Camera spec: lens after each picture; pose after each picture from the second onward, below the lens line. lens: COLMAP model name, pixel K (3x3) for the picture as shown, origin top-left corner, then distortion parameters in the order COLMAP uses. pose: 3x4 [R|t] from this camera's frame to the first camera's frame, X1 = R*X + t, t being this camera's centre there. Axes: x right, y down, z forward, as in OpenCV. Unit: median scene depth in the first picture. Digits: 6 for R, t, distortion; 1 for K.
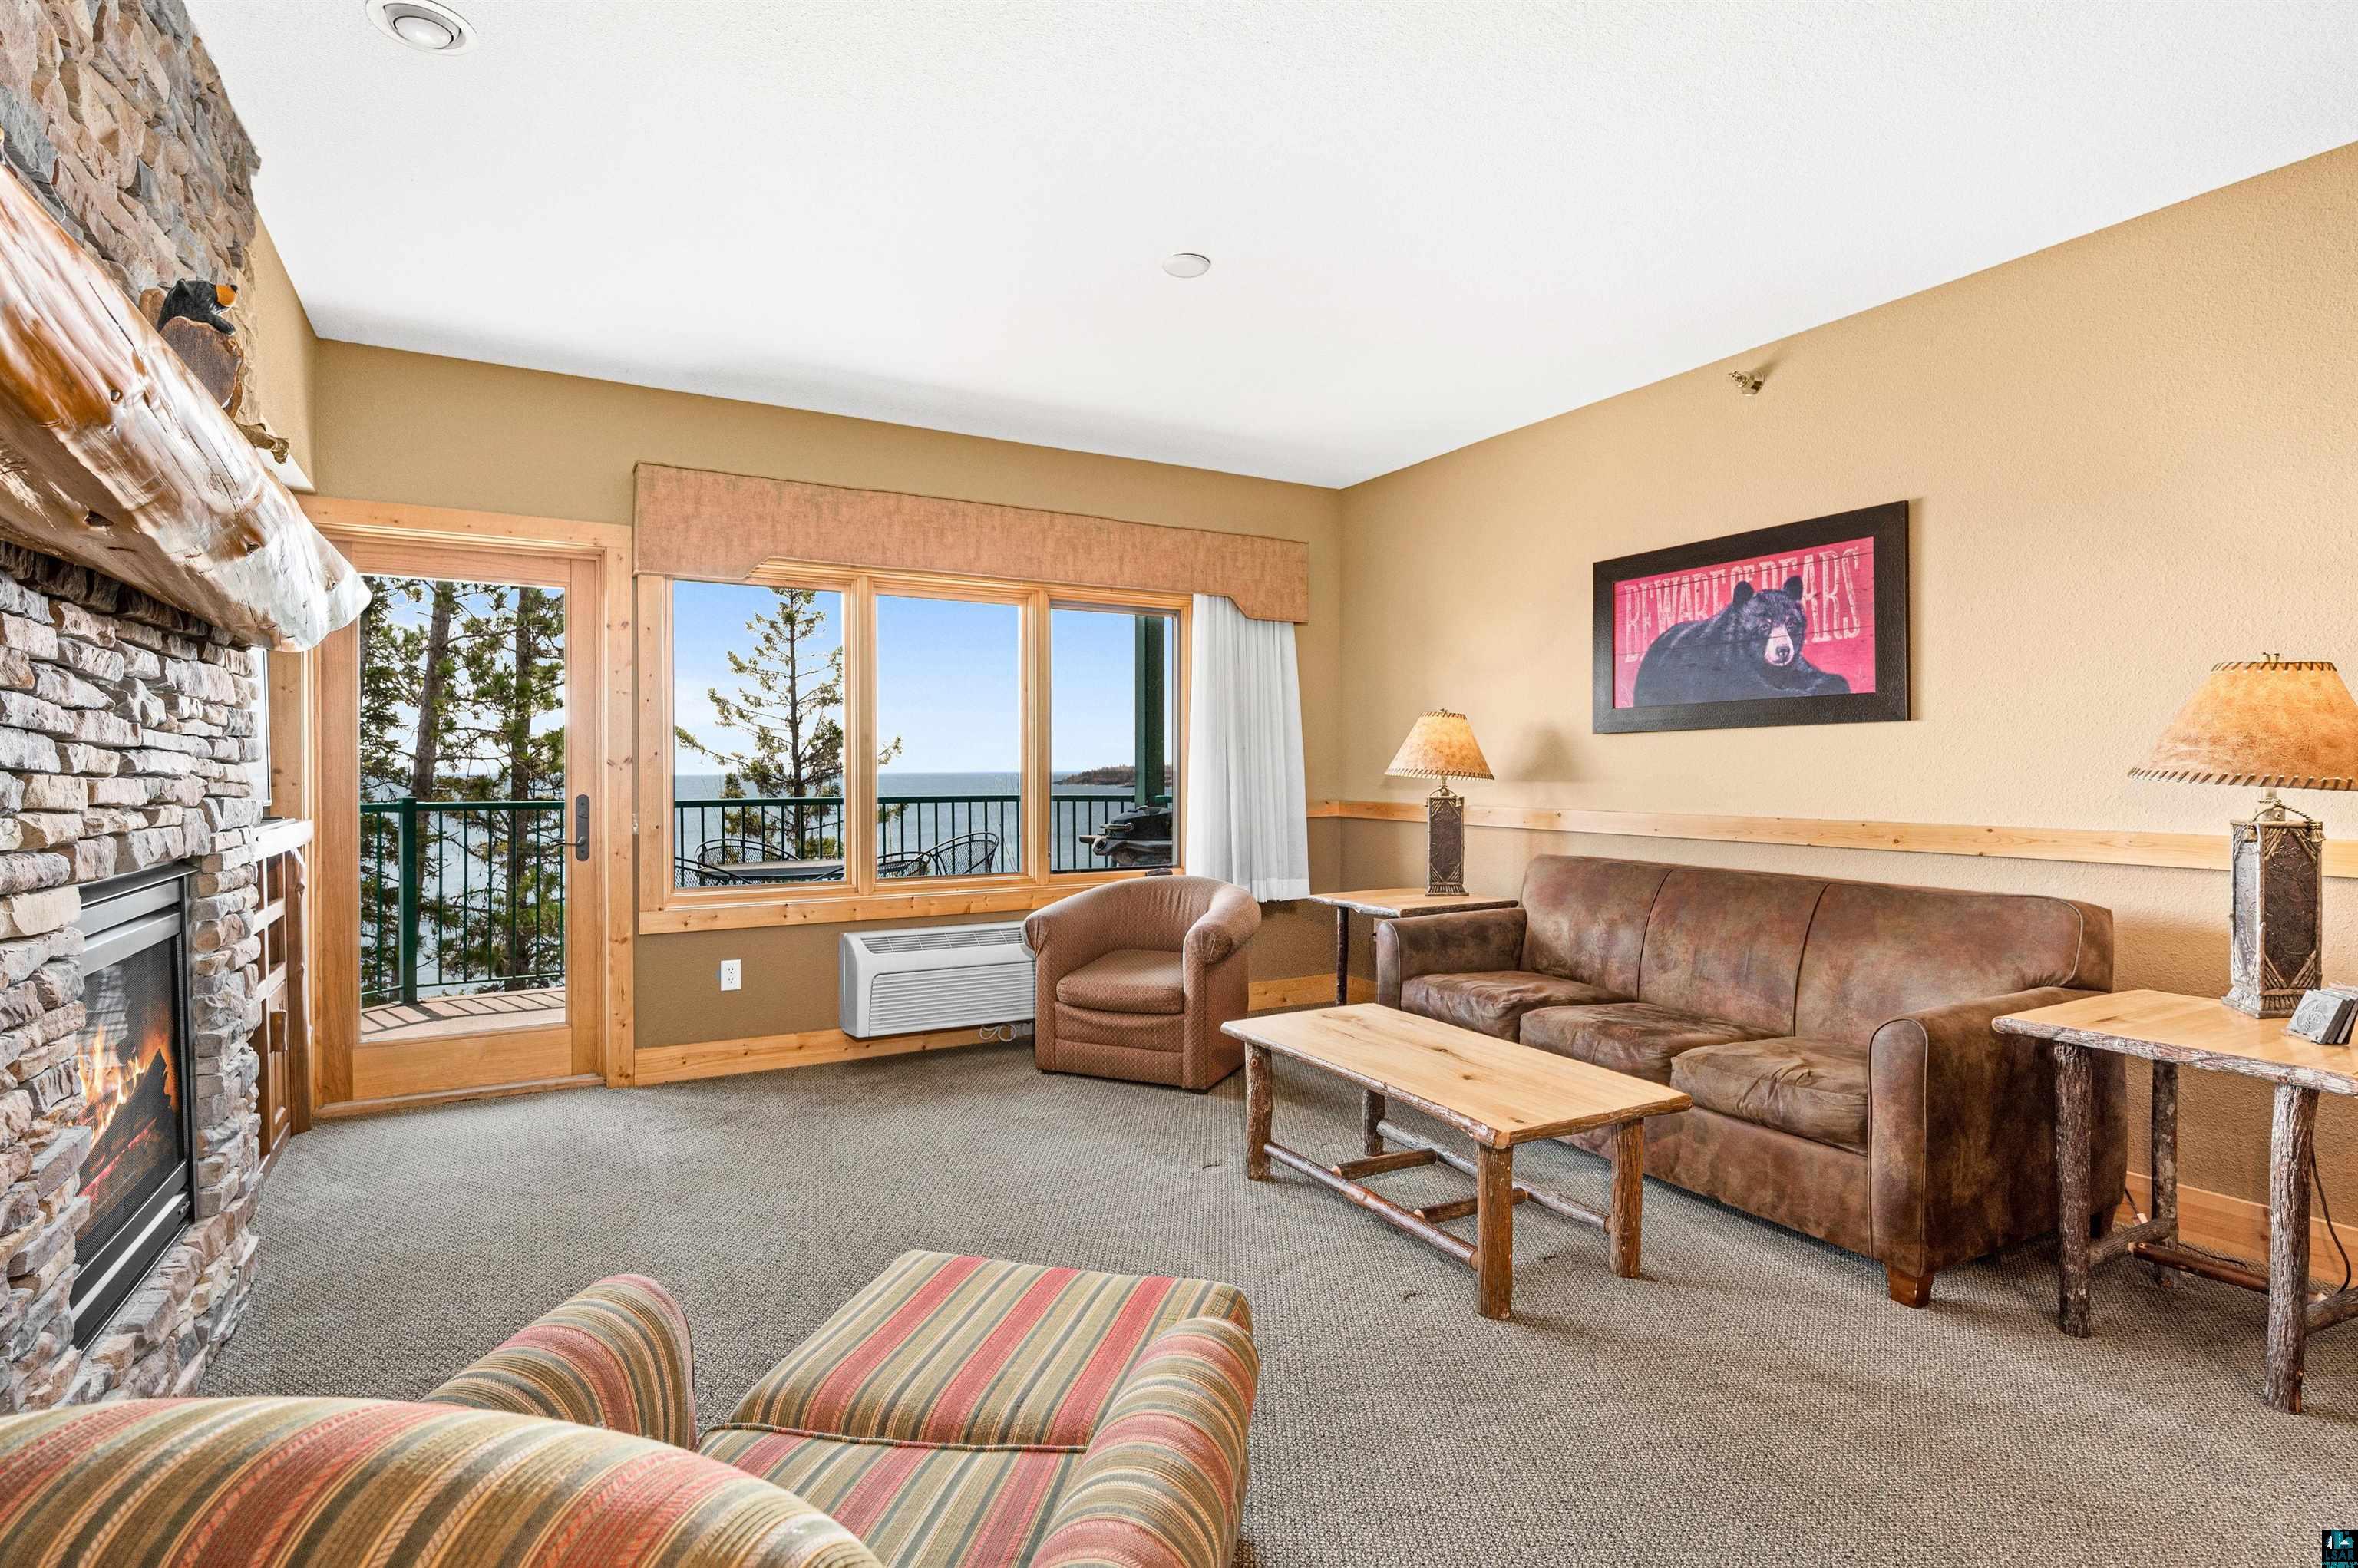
lens RADIAL K [[1147.8, 0, 1191.2], [0, 1147.8, 777.1], [0, 0, 1]] dist [-0.001367, 0.000493]
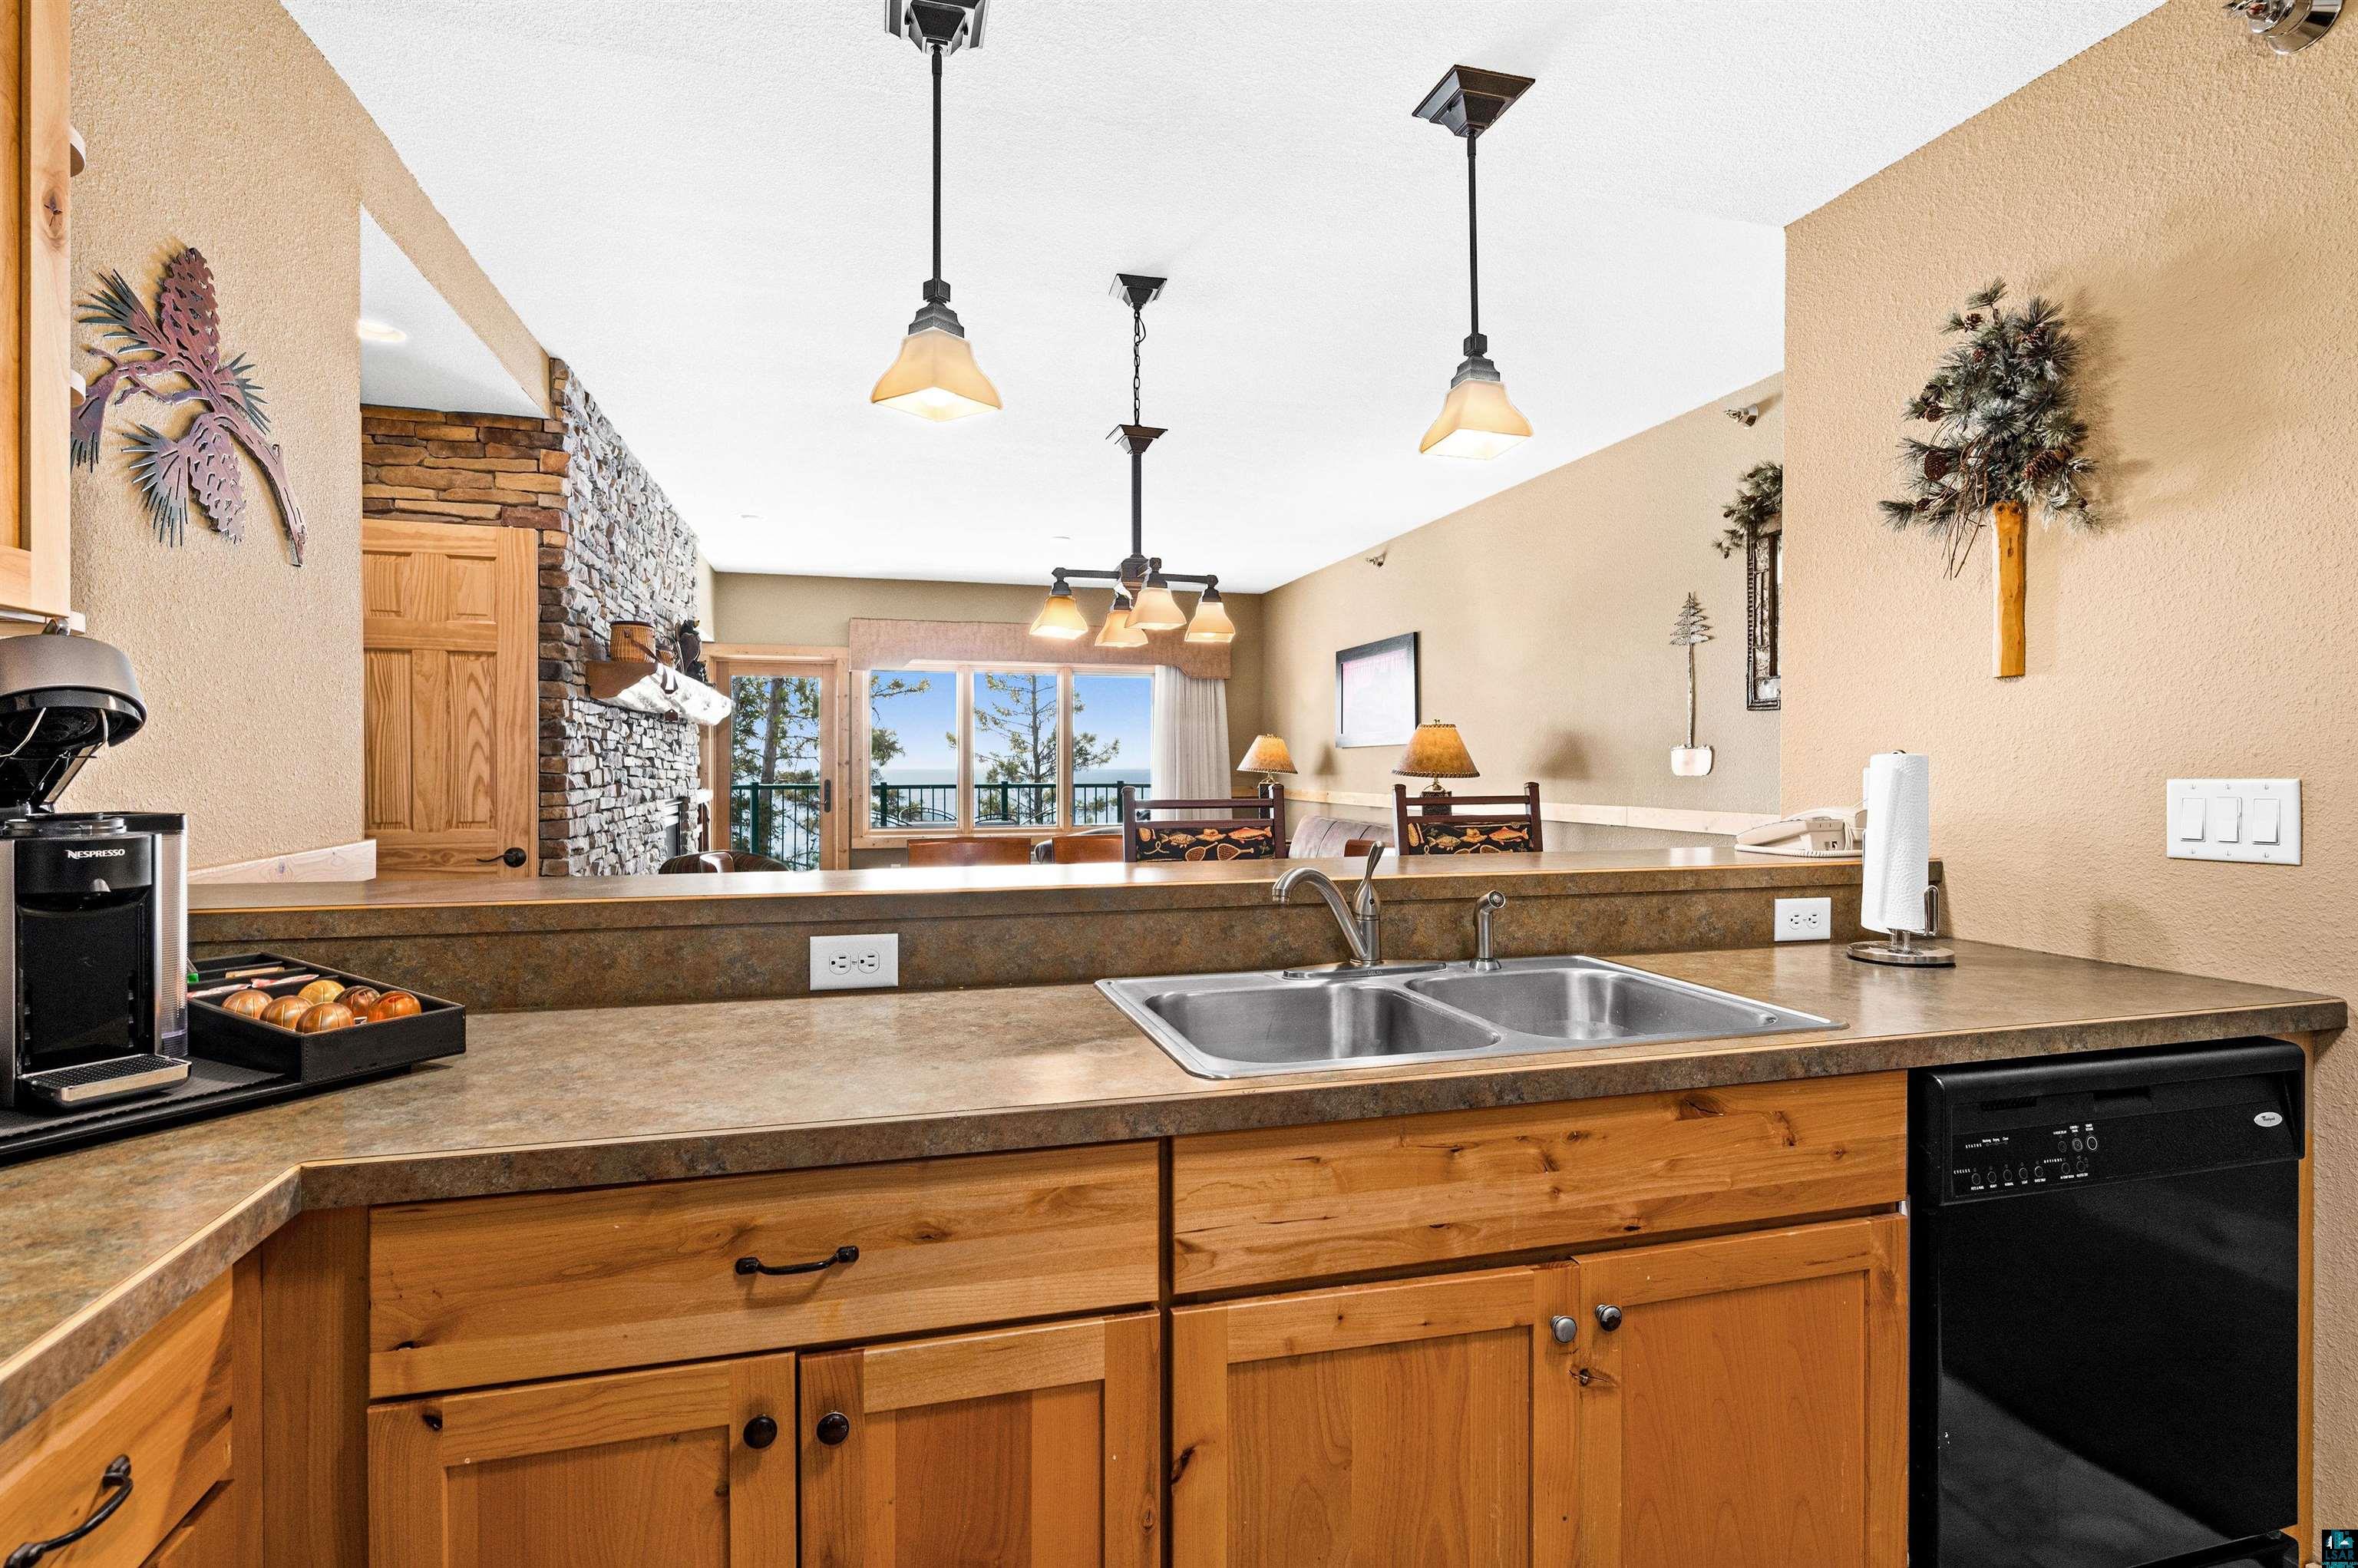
lens RADIAL K [[1147.8, 0, 1178.6], [0, 1147.8, 786.5], [0, 0, 1]] dist [-0.001367, 0.000493]
pose [[0.968154, 0.005503, -0.250296, 0.174250], [-0.002585, 0.999925, 0.011985, 0.000224], [0.250343, -0.010956, 0.968095, -0.243686]]
